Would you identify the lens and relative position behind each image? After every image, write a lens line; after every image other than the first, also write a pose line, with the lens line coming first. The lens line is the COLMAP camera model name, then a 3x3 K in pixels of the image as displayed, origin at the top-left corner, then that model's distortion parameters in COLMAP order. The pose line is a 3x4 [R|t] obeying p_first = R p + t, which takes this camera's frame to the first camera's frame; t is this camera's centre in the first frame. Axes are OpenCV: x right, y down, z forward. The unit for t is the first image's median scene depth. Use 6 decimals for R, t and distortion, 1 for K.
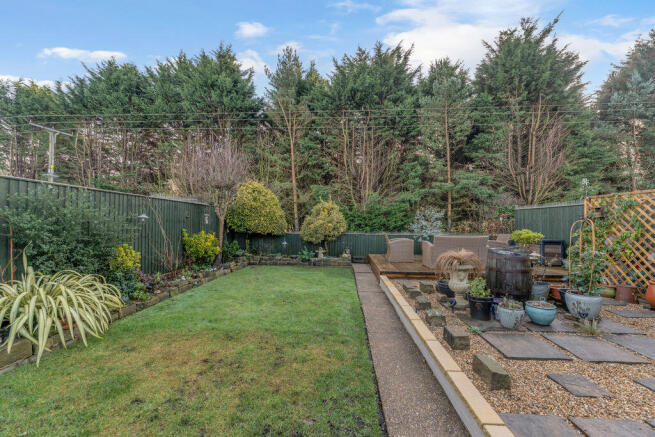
lens RADIAL K [[266.5, 0, 327.5], [0, 266.5, 218.5], [0, 0, 1]] dist [-0.001685, -0.000135]
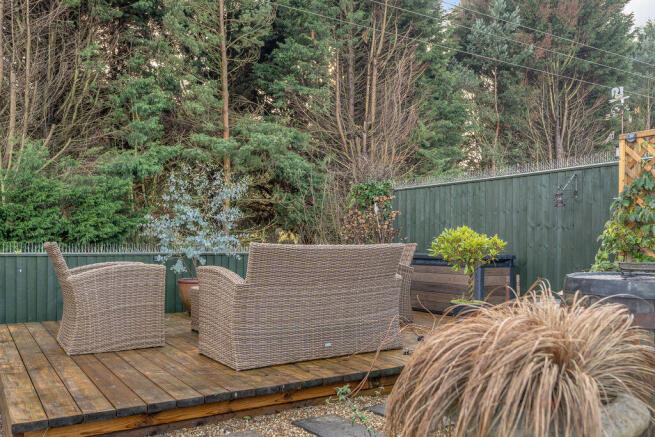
lens RADIAL K [[548.8, 0, 327.7], [0, 548.8, 244.3], [0, 0, 1]] dist [-0.000222, -0.002244]
pose [[0.798074, -0.004463, 0.602543, 0.051130], [-0.009041, 0.999771, 0.019380, 0.020341], [-0.602492, -0.020914, 0.797851, 0.195641]]
